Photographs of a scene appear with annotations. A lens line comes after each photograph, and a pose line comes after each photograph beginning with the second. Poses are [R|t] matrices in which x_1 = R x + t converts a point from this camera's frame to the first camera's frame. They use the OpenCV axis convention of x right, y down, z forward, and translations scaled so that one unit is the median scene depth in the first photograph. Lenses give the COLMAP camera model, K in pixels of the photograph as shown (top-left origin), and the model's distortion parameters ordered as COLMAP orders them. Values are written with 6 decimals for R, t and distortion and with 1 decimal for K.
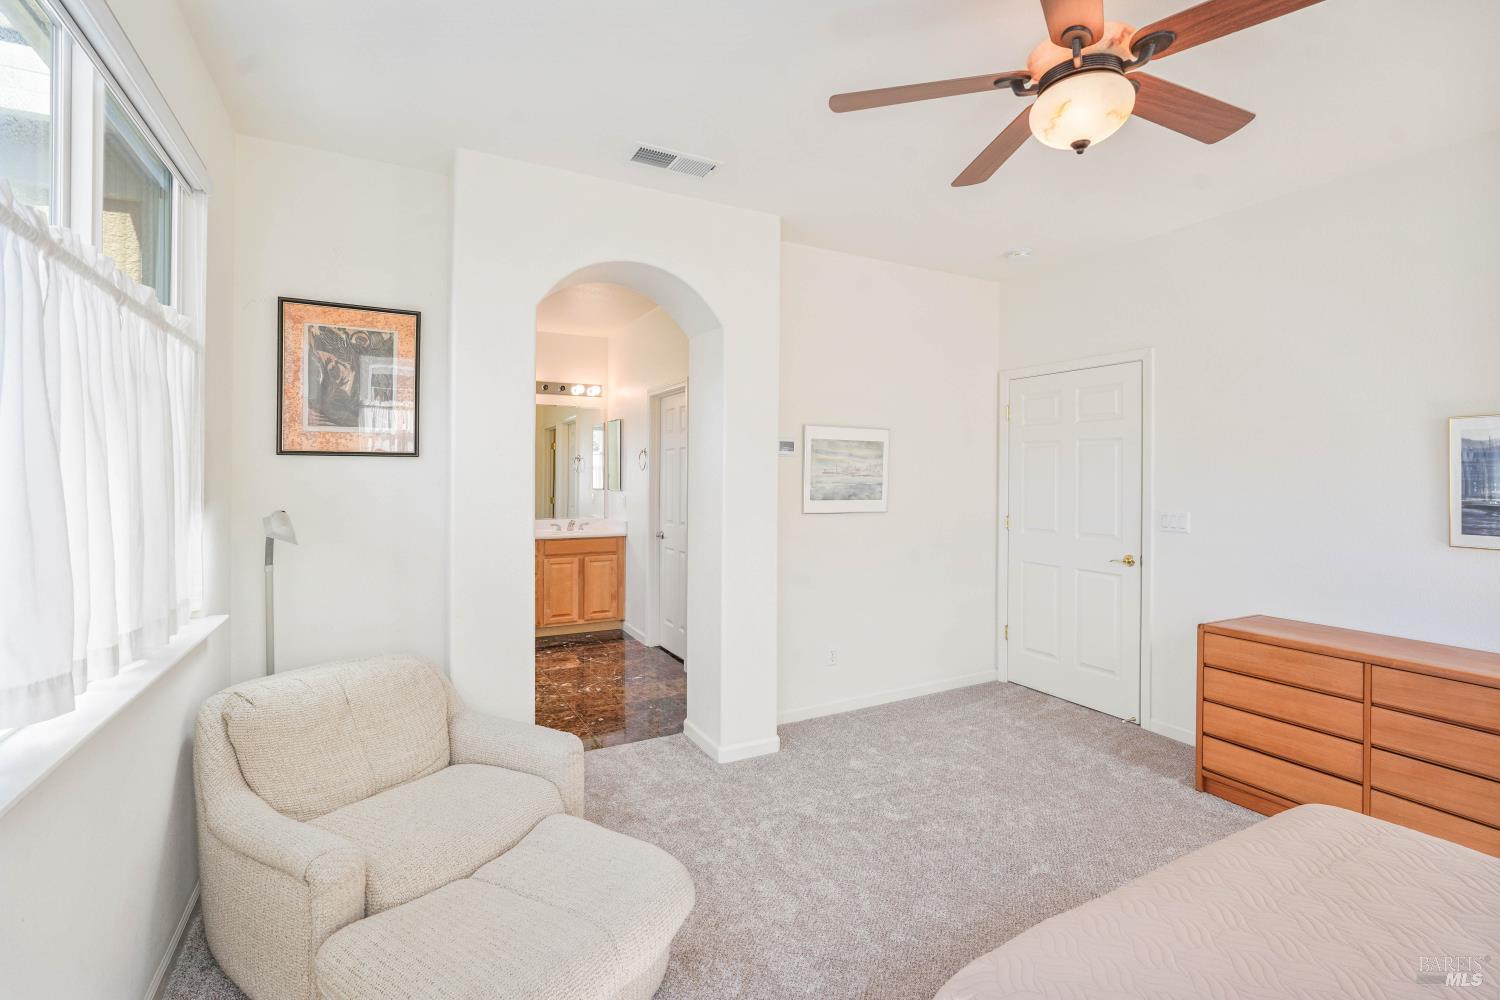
lens RADIAL K [[680.3, 0, 755.5], [0, 680.3, 478.5], [0, 0, 1]] dist [-0.011768, 0.006763]
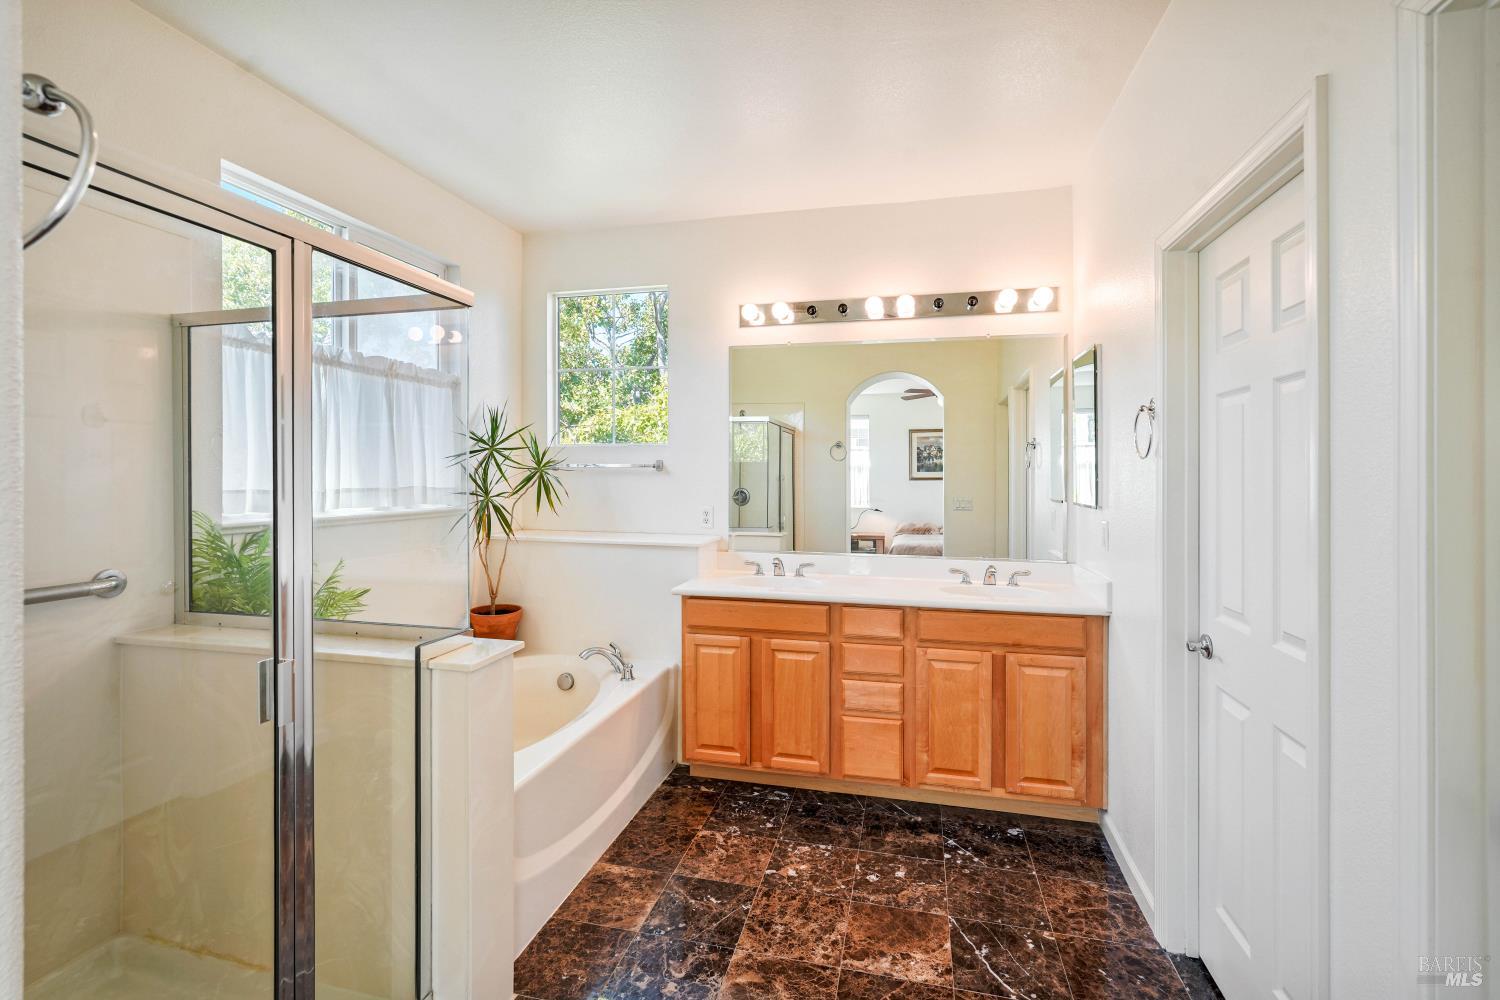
lens RADIAL K [[680.3, 0, 749.2], [0, 680.3, 470.9], [0, 0, 1]] dist [-0.011768, 0.006763]
pose [[0.736330, -0.006176, -0.676595, -0.100306], [-0.000435, 0.999954, -0.009601, -0.003298], [0.676623, 0.007363, 0.736293, 0.786492]]
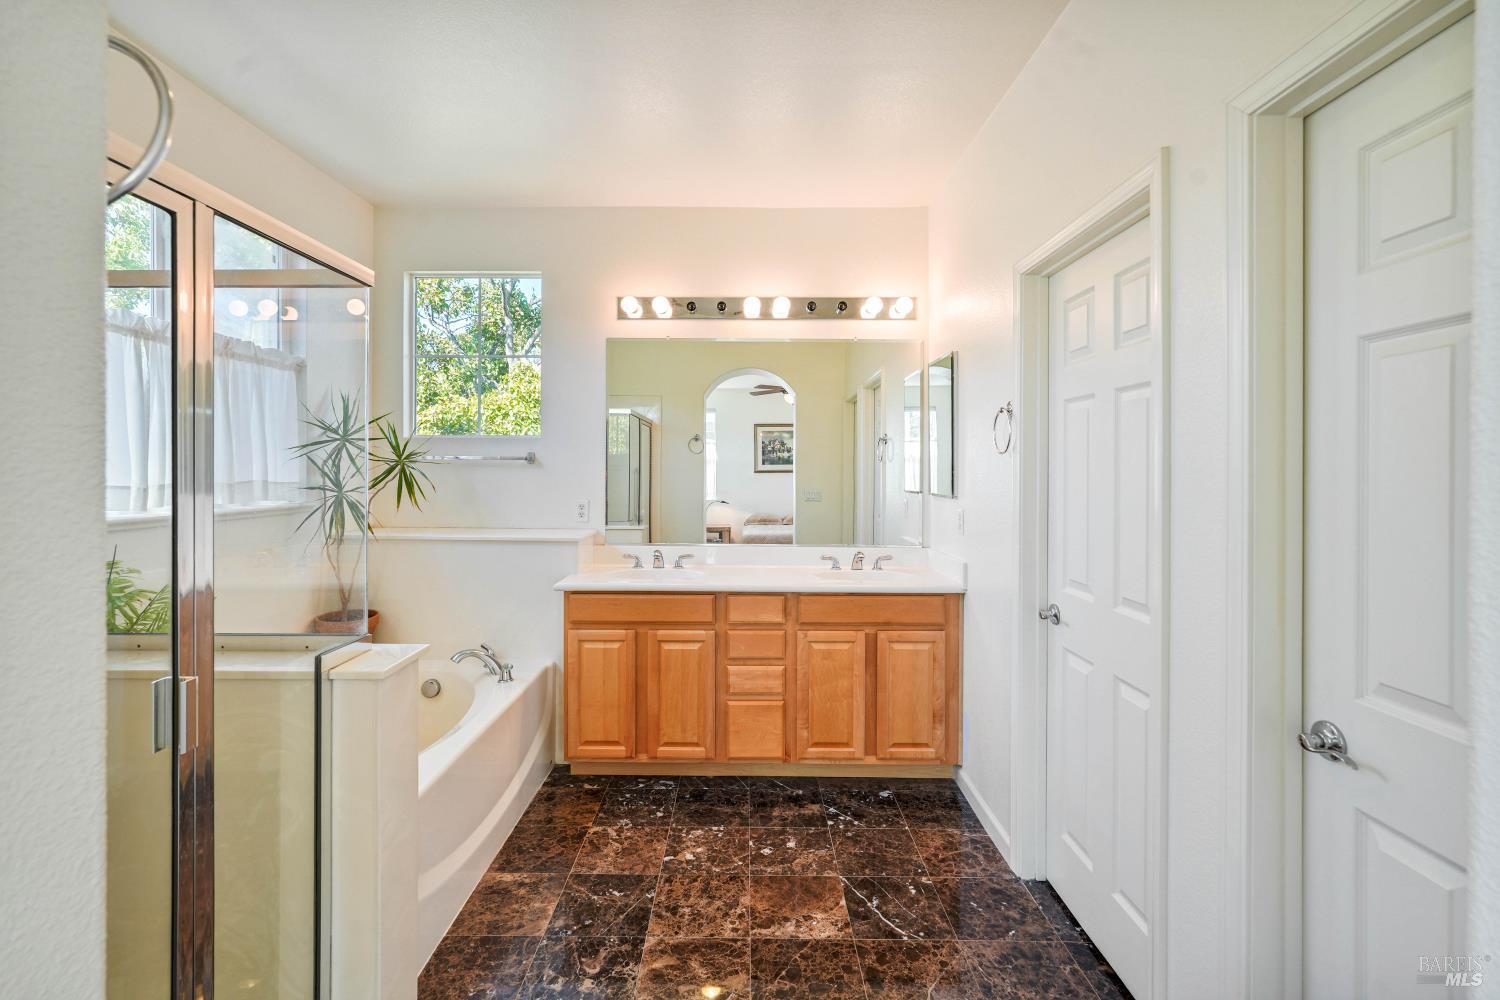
lens RADIAL K [[680.3, 0, 743.5], [0, 680.3, 464.3], [0, 0, 1]] dist [-0.011768, 0.006763]
pose [[0.873648, -0.004101, -0.486541, -0.136313], [-0.000024, 0.999964, -0.008472, -0.003490], [0.486558, 0.007414, 0.873617, 0.742710]]
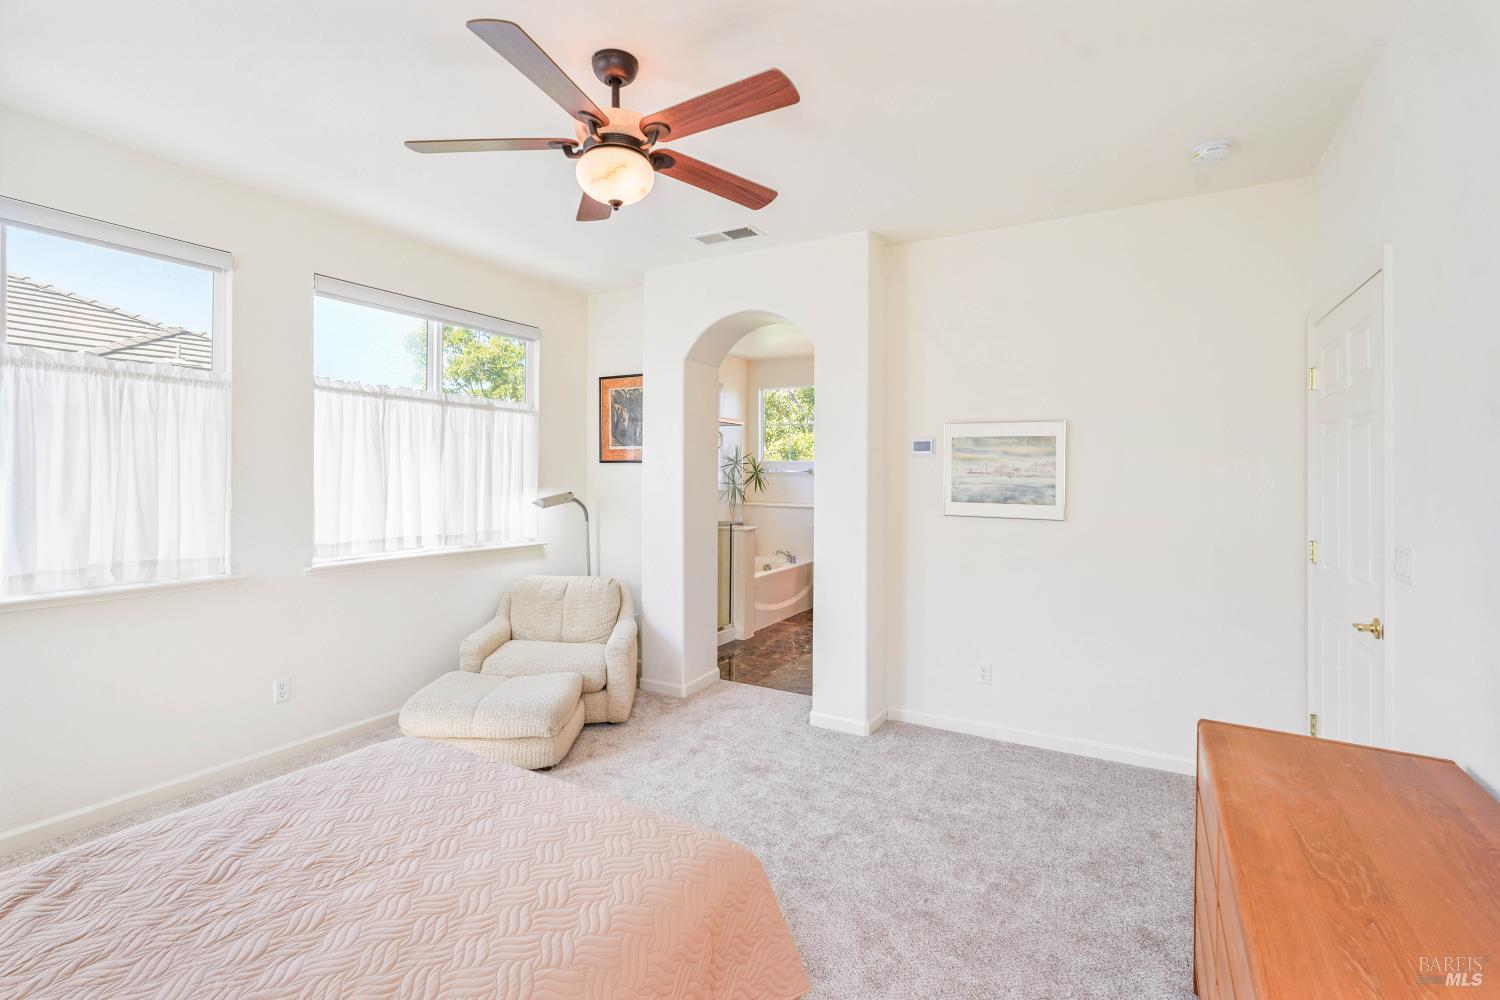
lens RADIAL K [[680.3, 0, 740.3], [0, 680.3, 476.6], [0, 0, 1]] dist [-0.011768, 0.006763]
pose [[0.518122, 0.003220, -0.855301, 0.698749], [-0.010512, 0.999941, -0.002604, 0.002229], [0.855242, 0.010340, 0.518125, 0.236643]]
